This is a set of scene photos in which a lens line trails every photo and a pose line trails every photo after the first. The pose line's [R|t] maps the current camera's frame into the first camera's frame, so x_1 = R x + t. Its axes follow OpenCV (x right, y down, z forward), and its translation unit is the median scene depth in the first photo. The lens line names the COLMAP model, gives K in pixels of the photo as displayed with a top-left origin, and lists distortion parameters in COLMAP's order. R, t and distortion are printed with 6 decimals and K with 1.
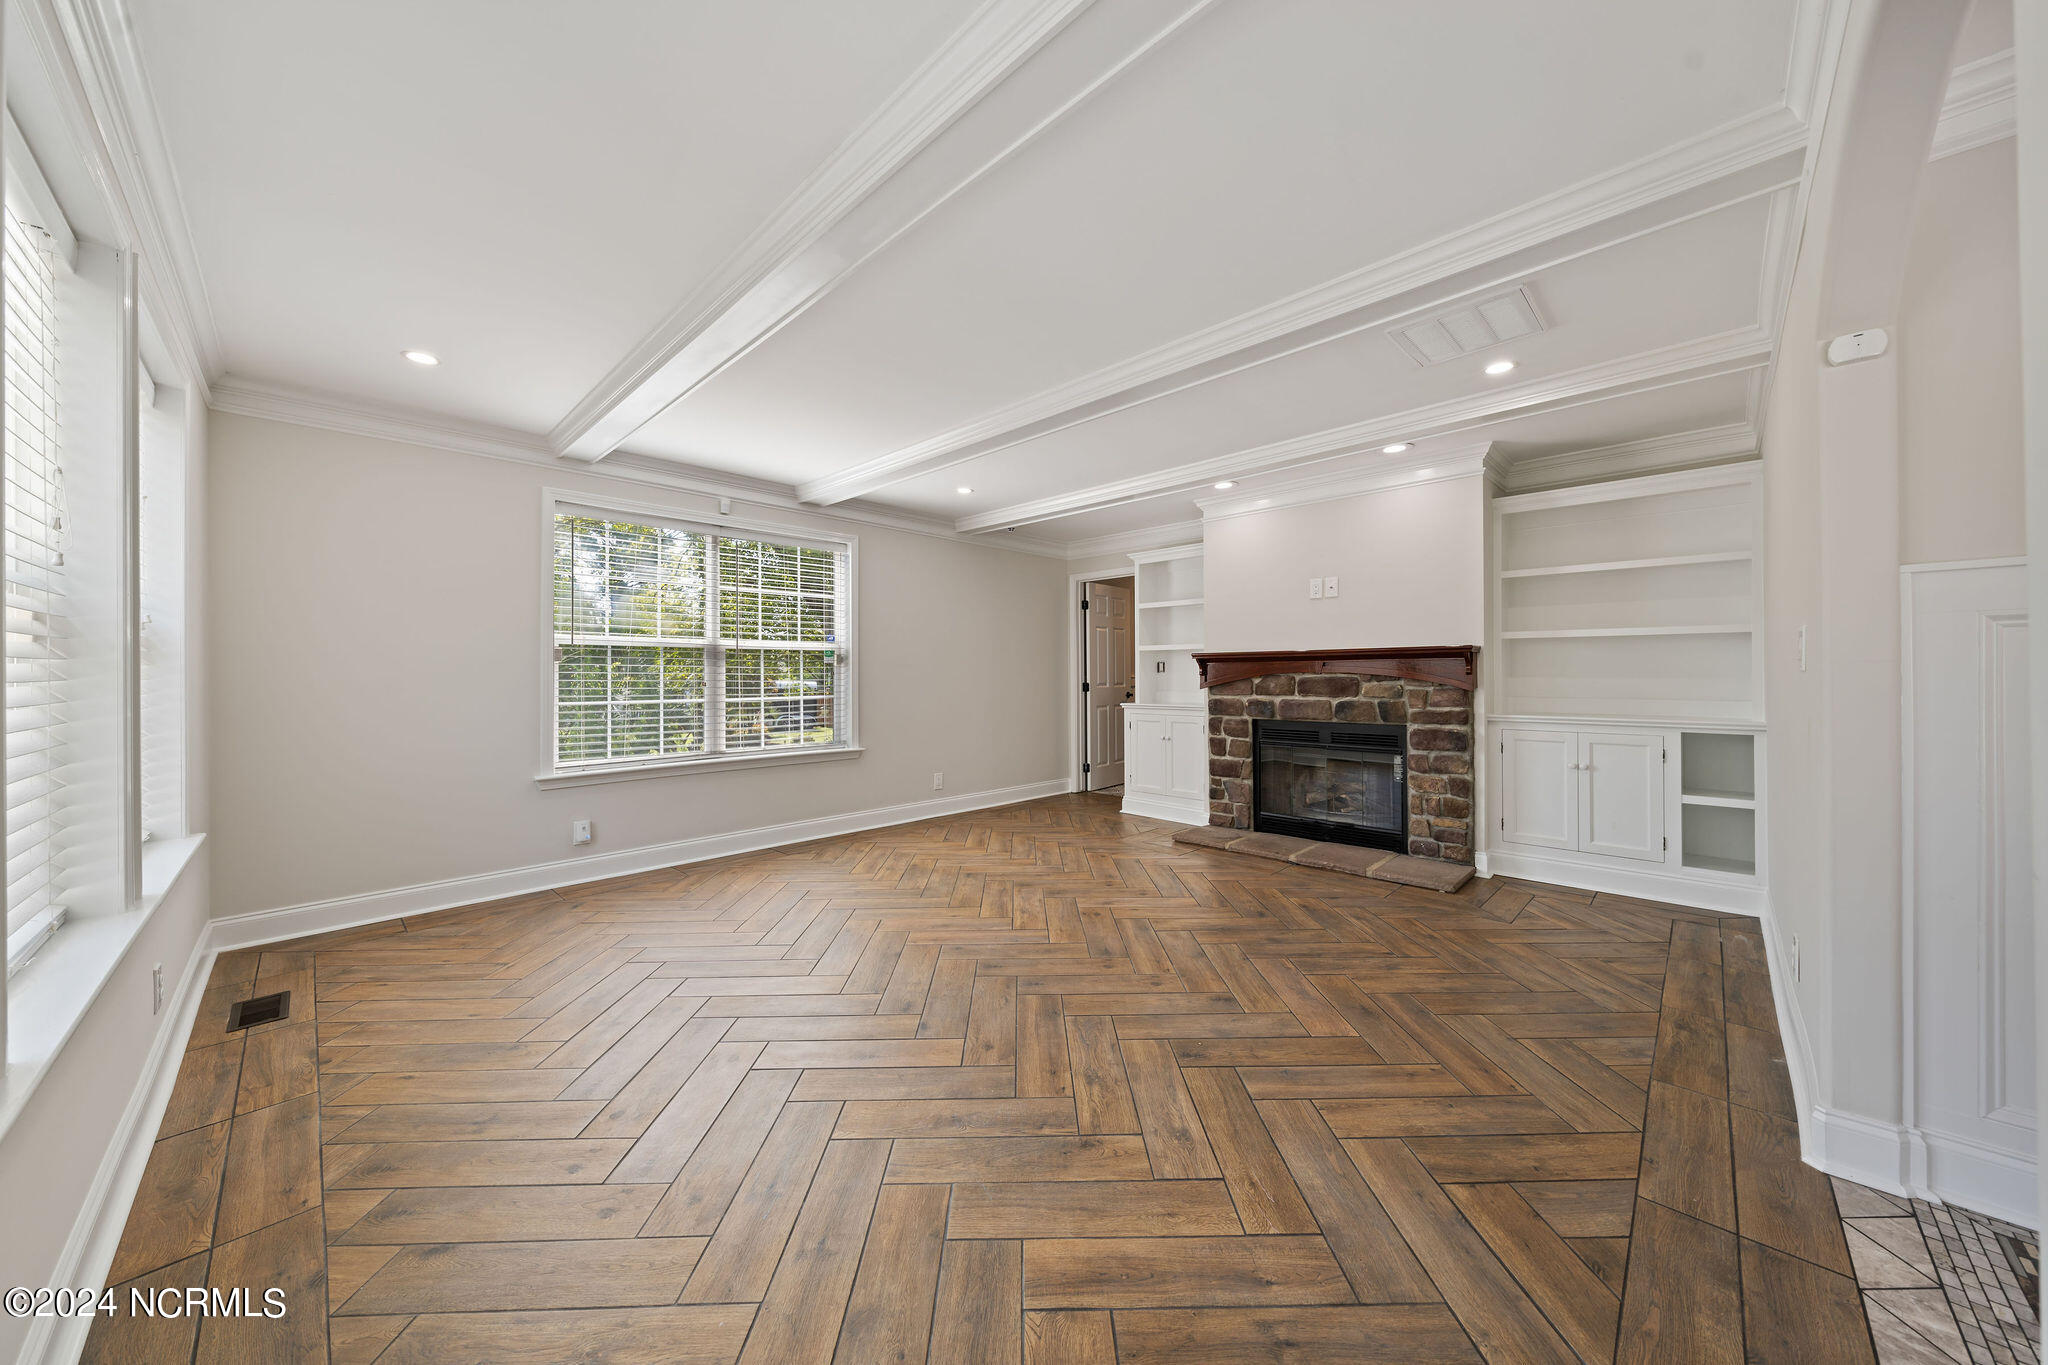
lens RADIAL K [[695.0, 0, 1034.2], [0, 695.0, 677.5], [0, 0, 1]] dist [-0.000961, -0.000049]
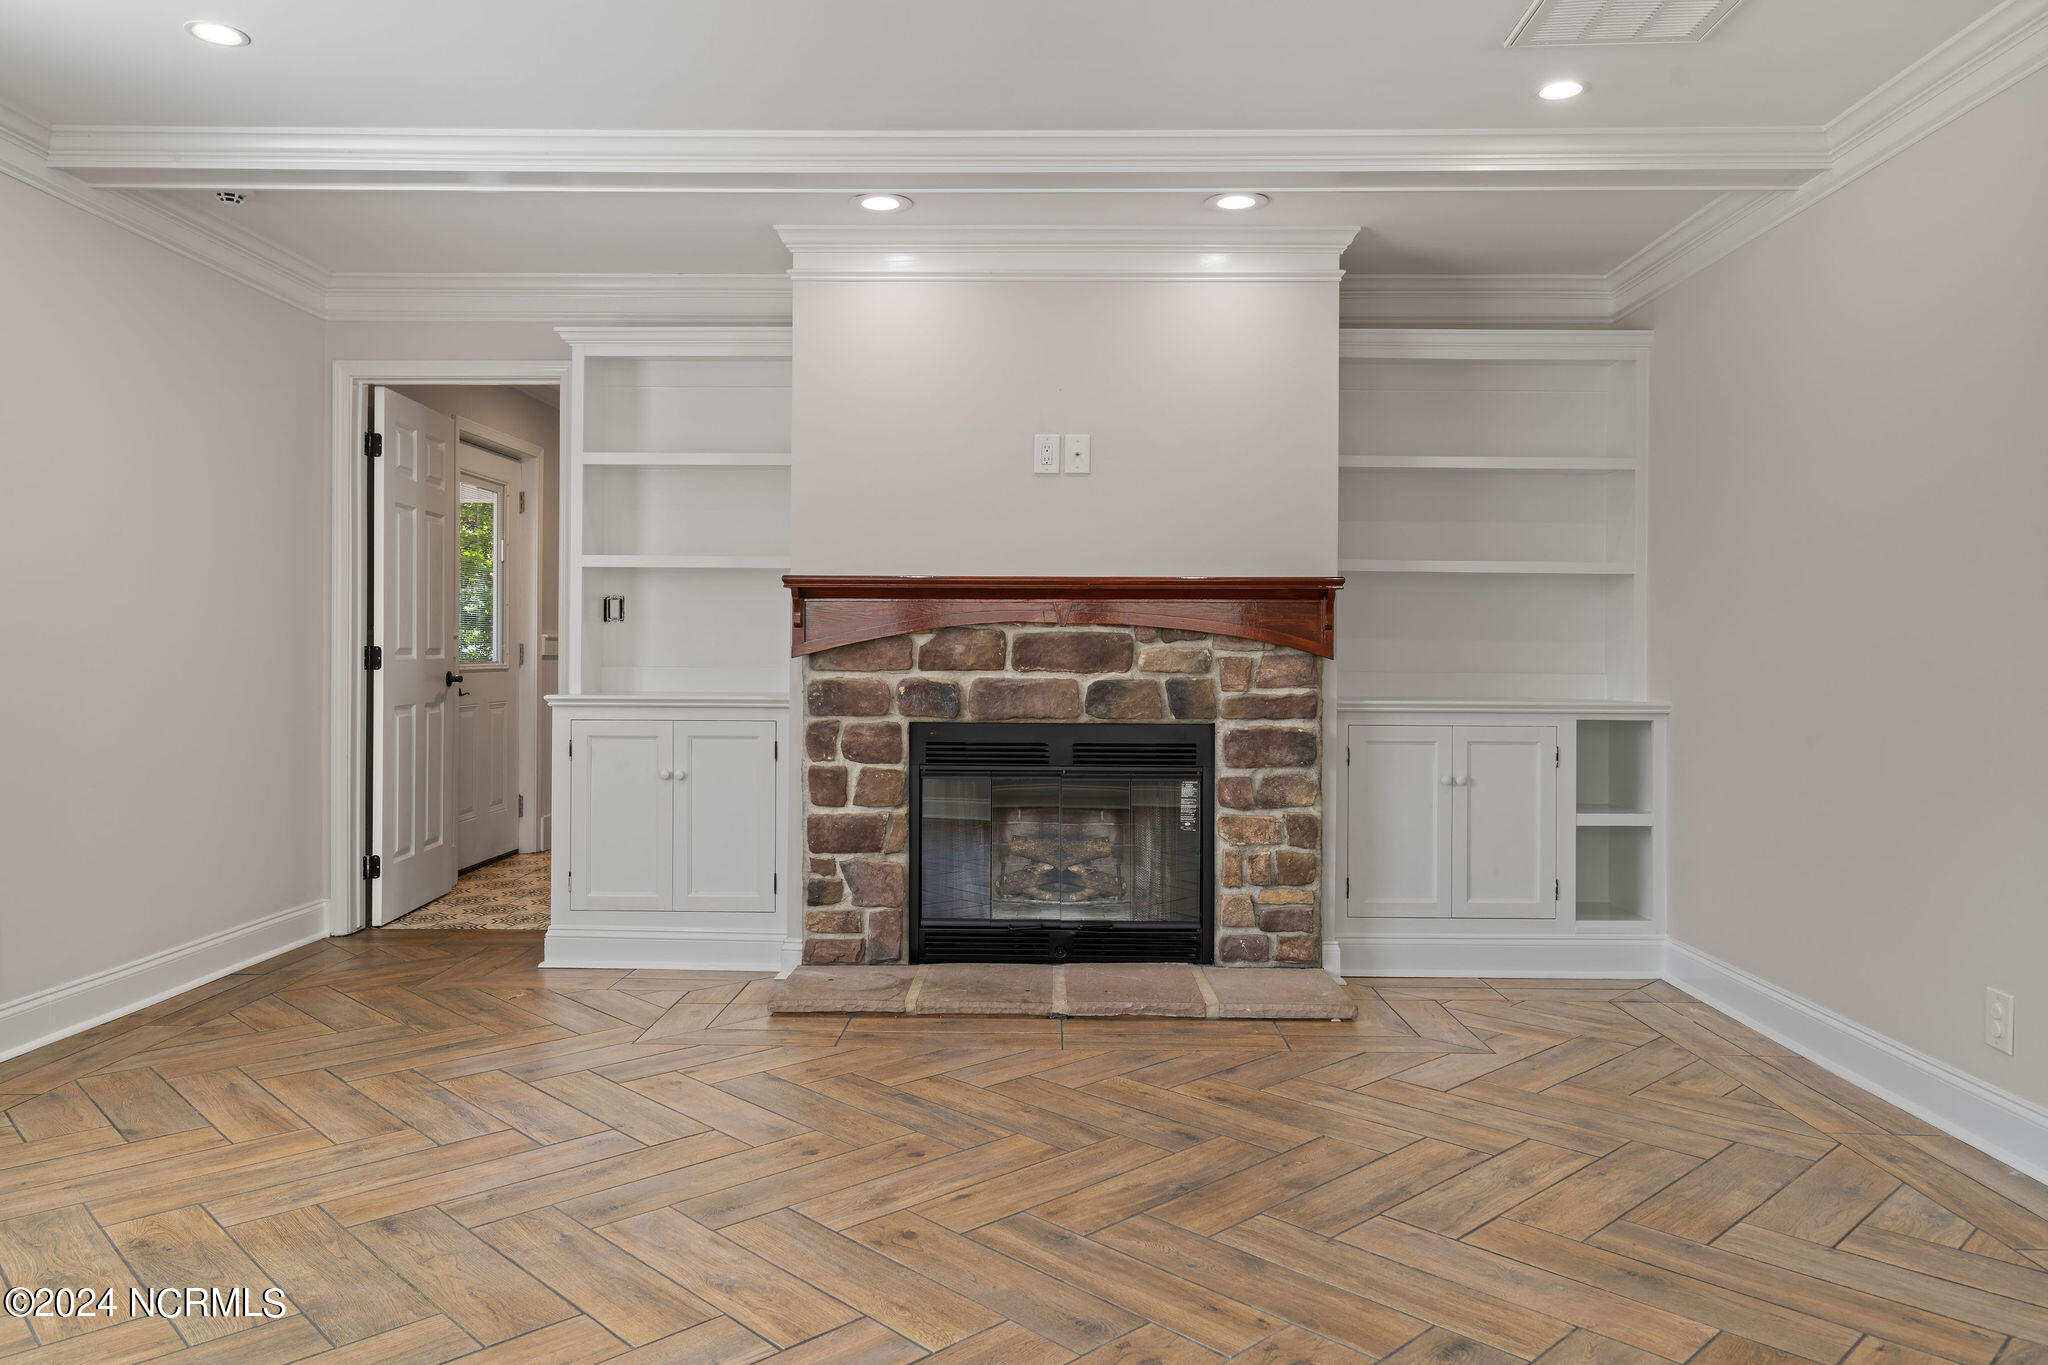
lens RADIAL K [[1382.0, 0, 1026.2], [0, 1382.0, 654.7], [0, 0, 1]] dist [0.005304, 0.000426]
pose [[0.734088, 0.007320, 0.679015, -0.295050], [-0.006826, 0.999971, -0.003401, 0.019970], [-0.679020, -0.002138, 0.734117, 0.313443]]
